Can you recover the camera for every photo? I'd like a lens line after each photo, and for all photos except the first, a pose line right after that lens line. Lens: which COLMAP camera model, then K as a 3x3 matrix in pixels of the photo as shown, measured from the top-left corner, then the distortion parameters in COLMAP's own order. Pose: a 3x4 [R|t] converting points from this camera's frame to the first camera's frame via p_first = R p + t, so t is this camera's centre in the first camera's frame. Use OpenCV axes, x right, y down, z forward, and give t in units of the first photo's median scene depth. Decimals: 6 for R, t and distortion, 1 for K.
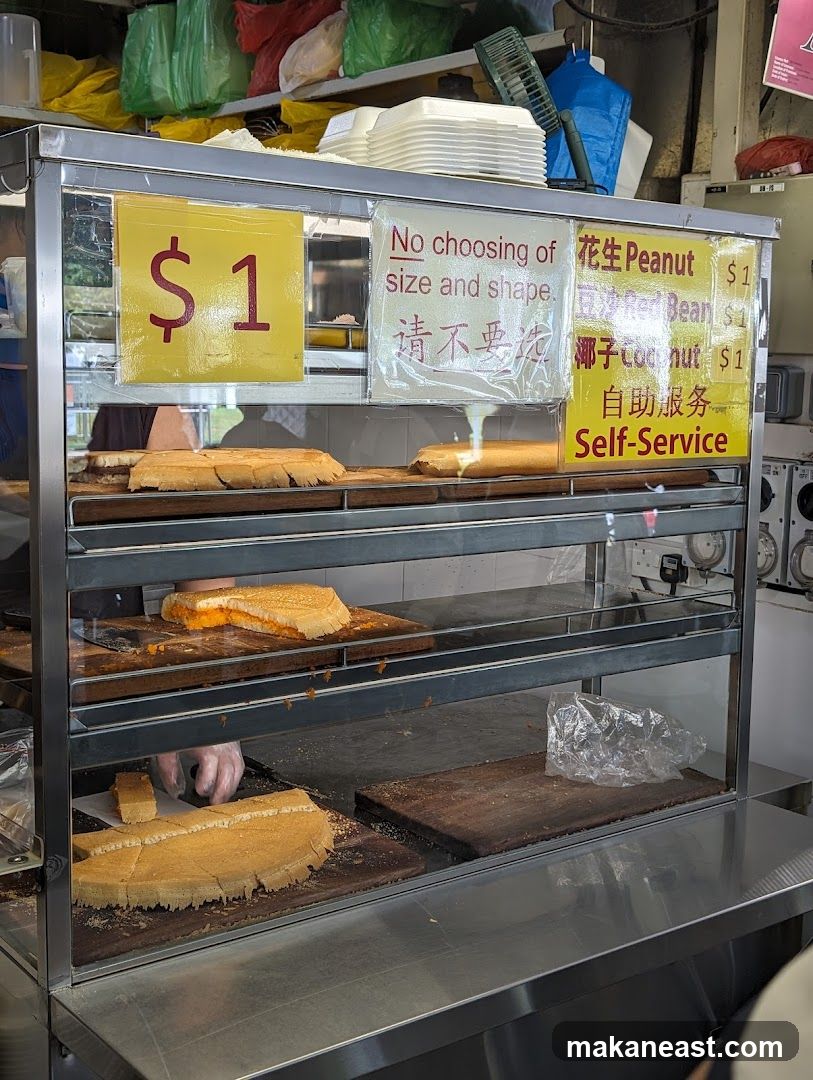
lens RADIAL K [[1359.0, 0, 405.2], [0, 1359.0, 541.7], [0, 0, 1]] dist [-0.013286, 0.000000]
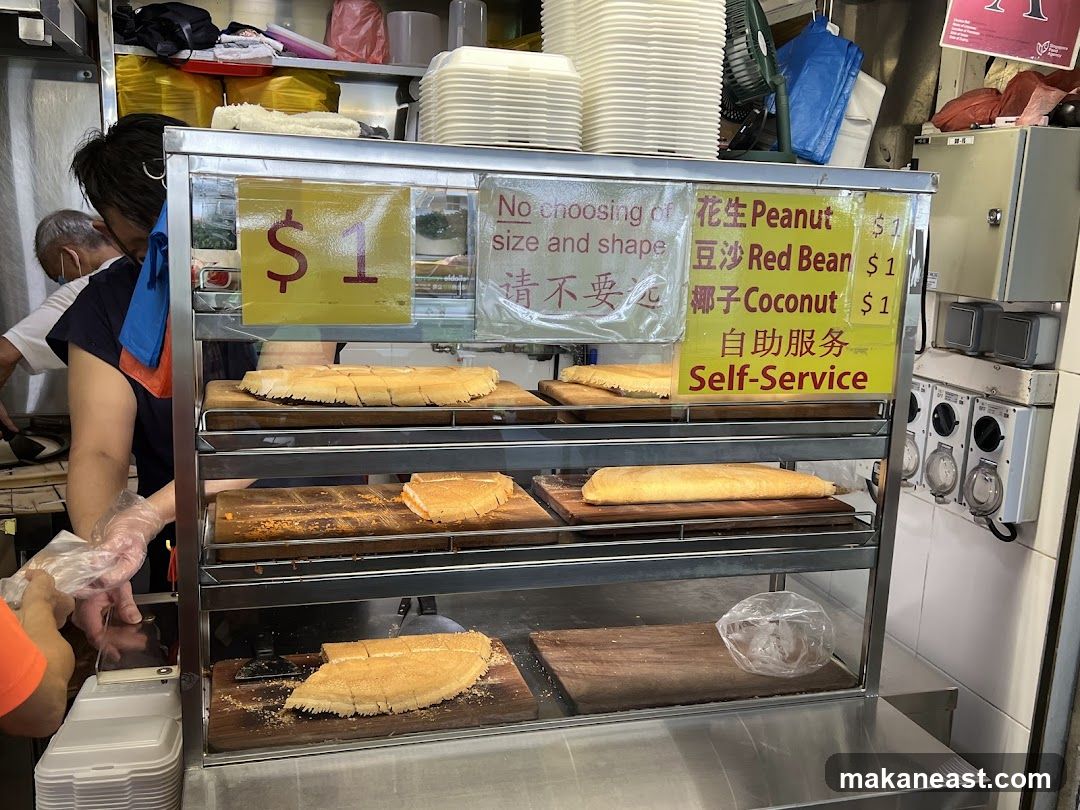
lens RADIAL K [[993.8, 0, 543.1], [0, 993.8, 408.8], [0, 0, 1]] dist [-0.004986, 0.000000]
pose [[0.927646, 0.082424, -0.364252, 0.312720], [-0.067683, 0.996294, 0.053074, -0.081206], [0.367277, -0.024580, 0.929787, 0.169498]]
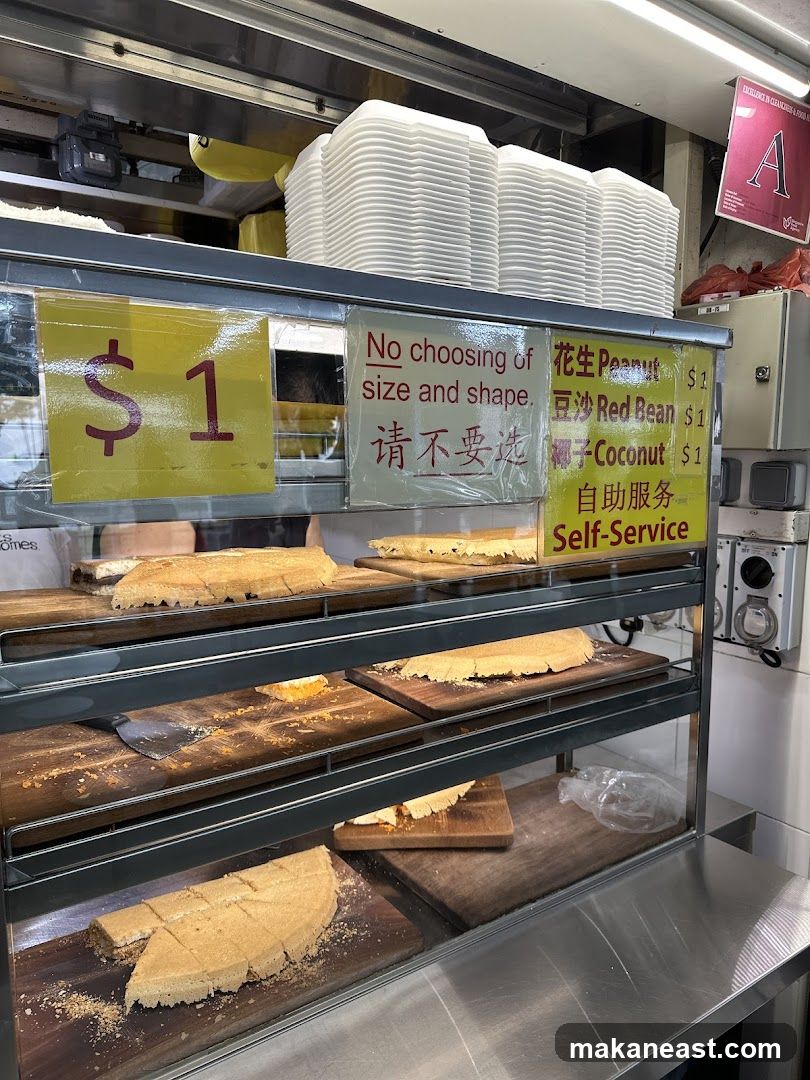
lens RADIAL K [[793.1, 0, 427.0], [0, 793.1, 555.9], [0, 0, 1]] dist [0.024683, -0.013142]
pose [[0.999576, -0.013227, -0.025958, 0.040887], [0.013310, 0.999907, 0.003016, -0.060696], [0.025916, -0.003360, 0.999658, 0.363774]]
